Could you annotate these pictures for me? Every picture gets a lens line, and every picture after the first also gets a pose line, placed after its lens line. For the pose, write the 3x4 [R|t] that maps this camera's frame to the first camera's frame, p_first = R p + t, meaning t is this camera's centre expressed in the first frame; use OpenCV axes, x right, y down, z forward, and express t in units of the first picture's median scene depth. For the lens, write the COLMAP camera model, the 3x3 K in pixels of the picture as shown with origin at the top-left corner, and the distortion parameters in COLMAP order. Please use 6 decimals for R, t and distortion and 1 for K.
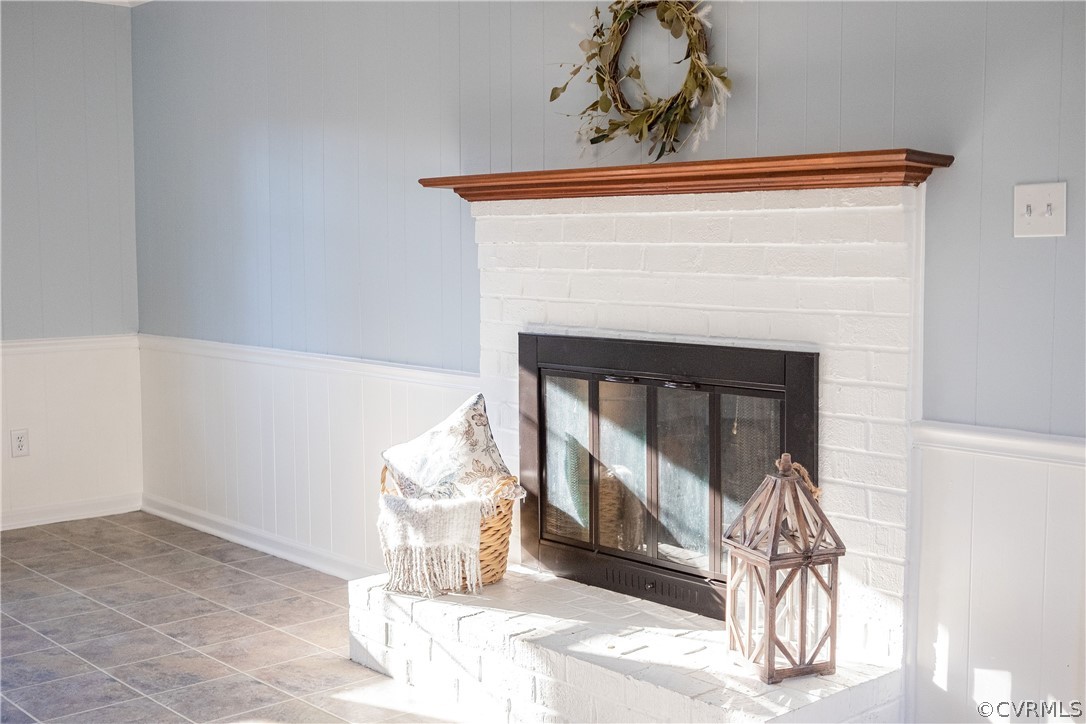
lens RADIAL K [[1286.7, 0, 543.0], [0, 1286.7, 362.0], [0, 0, 1]] dist [-0.001856, -0.000825]
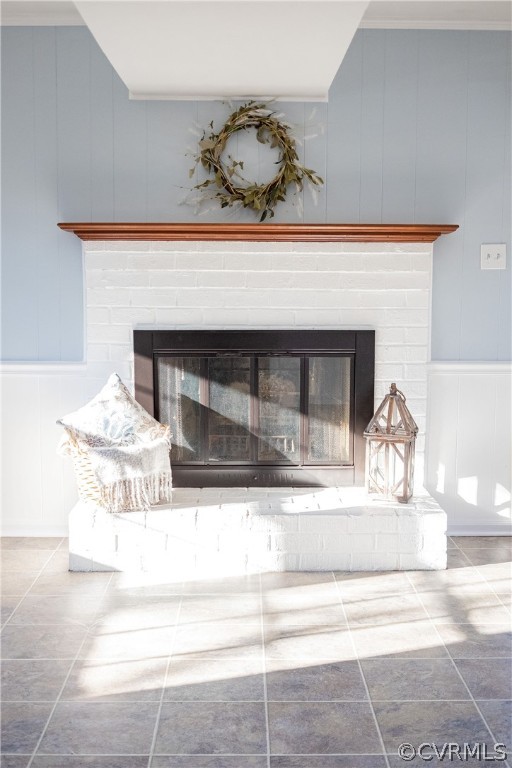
lens RADIAL K [[909.9, 0, 256.0], [0, 909.9, 384.0], [0, 0, 1]] dist [-0.001856, -0.000825]
pose [[0.671243, -0.079147, 0.737000, -0.782600], [0.063582, 0.996766, 0.049134, -0.004557], [-0.738505, 0.013879, 0.674105, 0.210460]]
